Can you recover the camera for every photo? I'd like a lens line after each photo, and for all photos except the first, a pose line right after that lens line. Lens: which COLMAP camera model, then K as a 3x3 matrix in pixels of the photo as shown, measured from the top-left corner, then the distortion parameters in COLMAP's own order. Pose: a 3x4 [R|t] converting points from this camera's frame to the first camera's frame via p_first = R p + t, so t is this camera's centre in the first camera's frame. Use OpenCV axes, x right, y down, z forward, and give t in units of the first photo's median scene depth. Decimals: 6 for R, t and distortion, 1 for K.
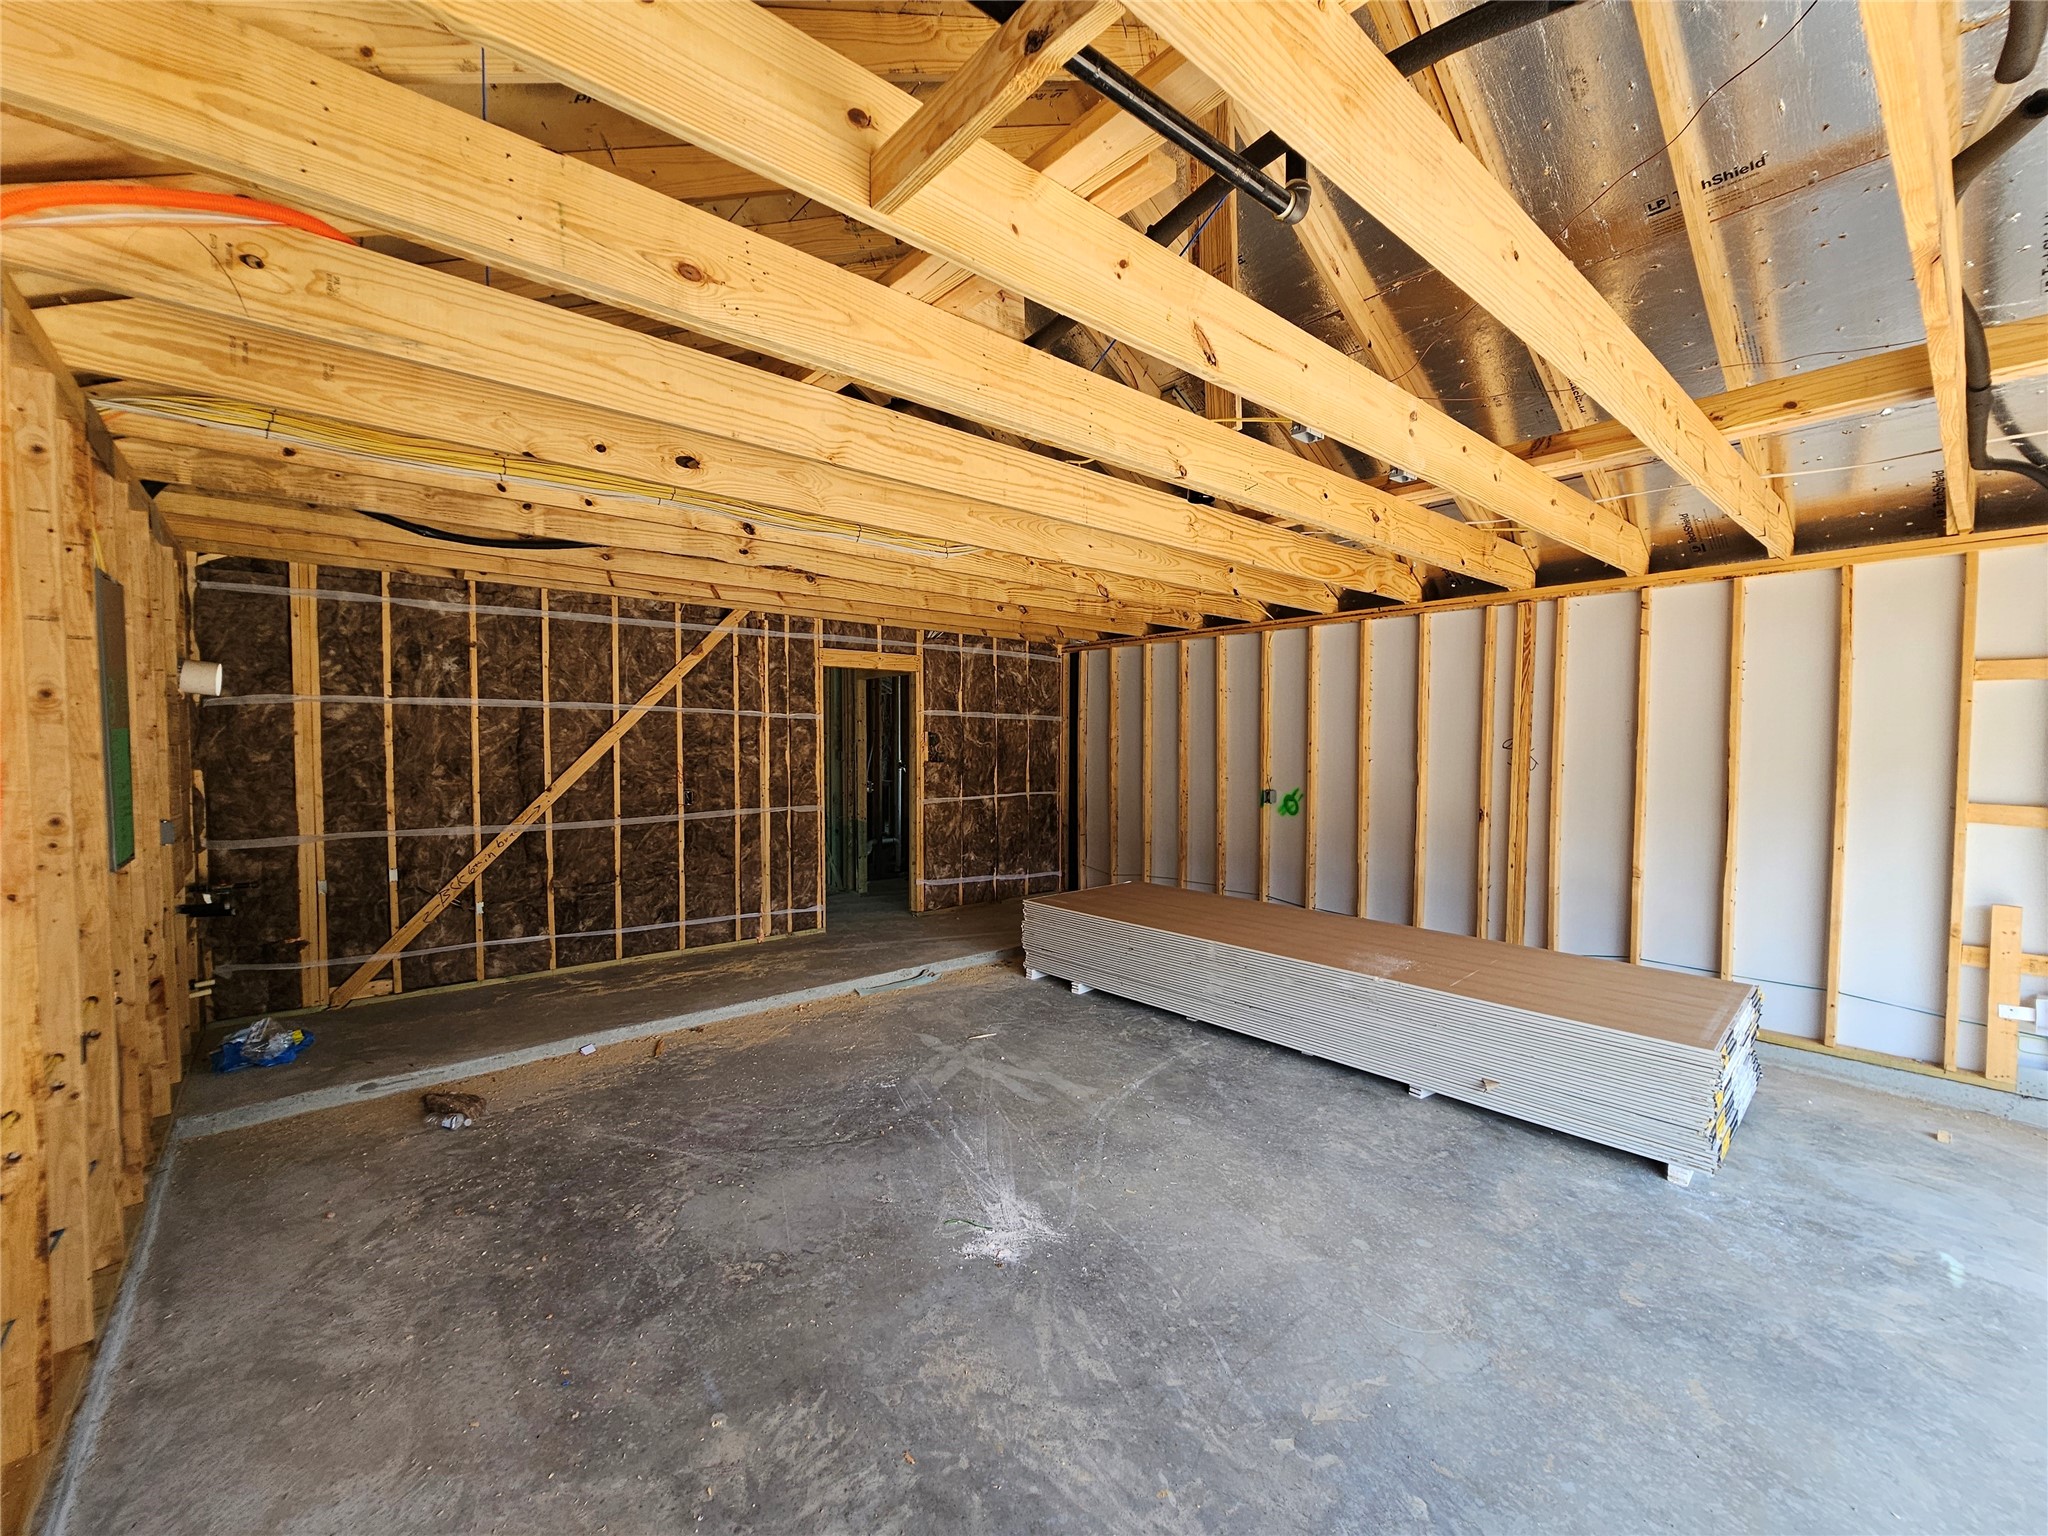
lens RADIAL K [[839.5, 0, 1024.3], [0, 839.5, 778.5], [0, 0, 1]] dist [-0.000857, -0.000199]
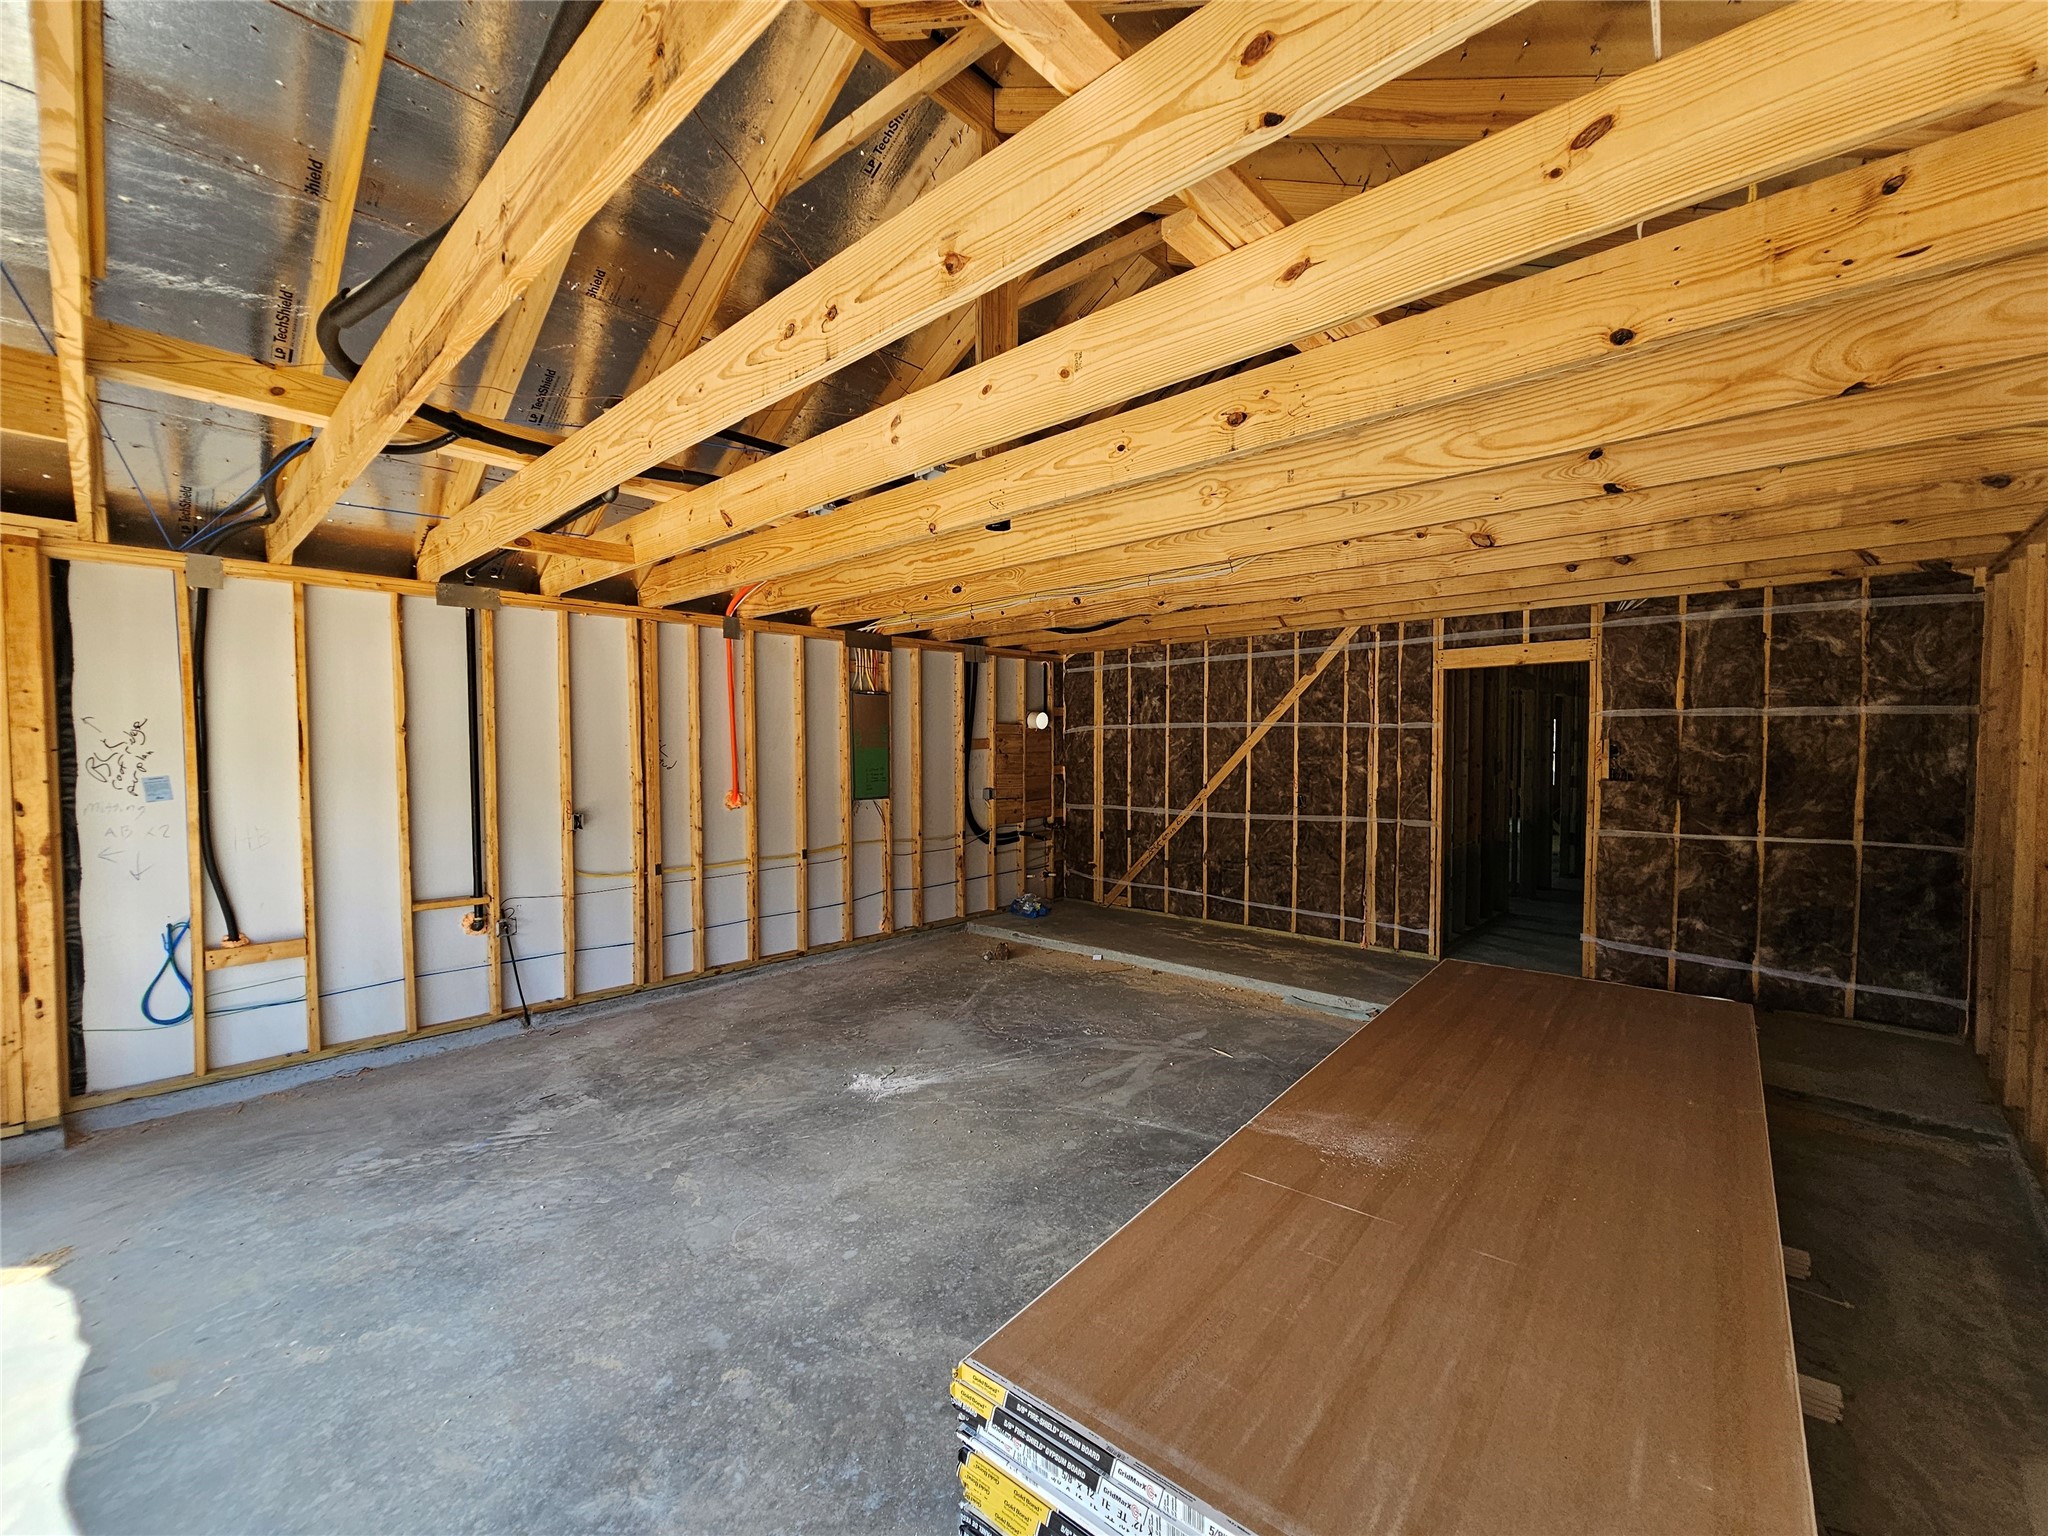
lens RADIAL K [[839.5, 0, 1024.3], [0, 839.5, 778.5], [0, 0, 1]] dist [-0.000857, -0.000199]
pose [[0.117338, 0.034919, -0.992478, 0.737237], [-0.041494, 0.998681, 0.030232, -0.029029], [0.992225, 0.037635, 0.118632, 0.529777]]
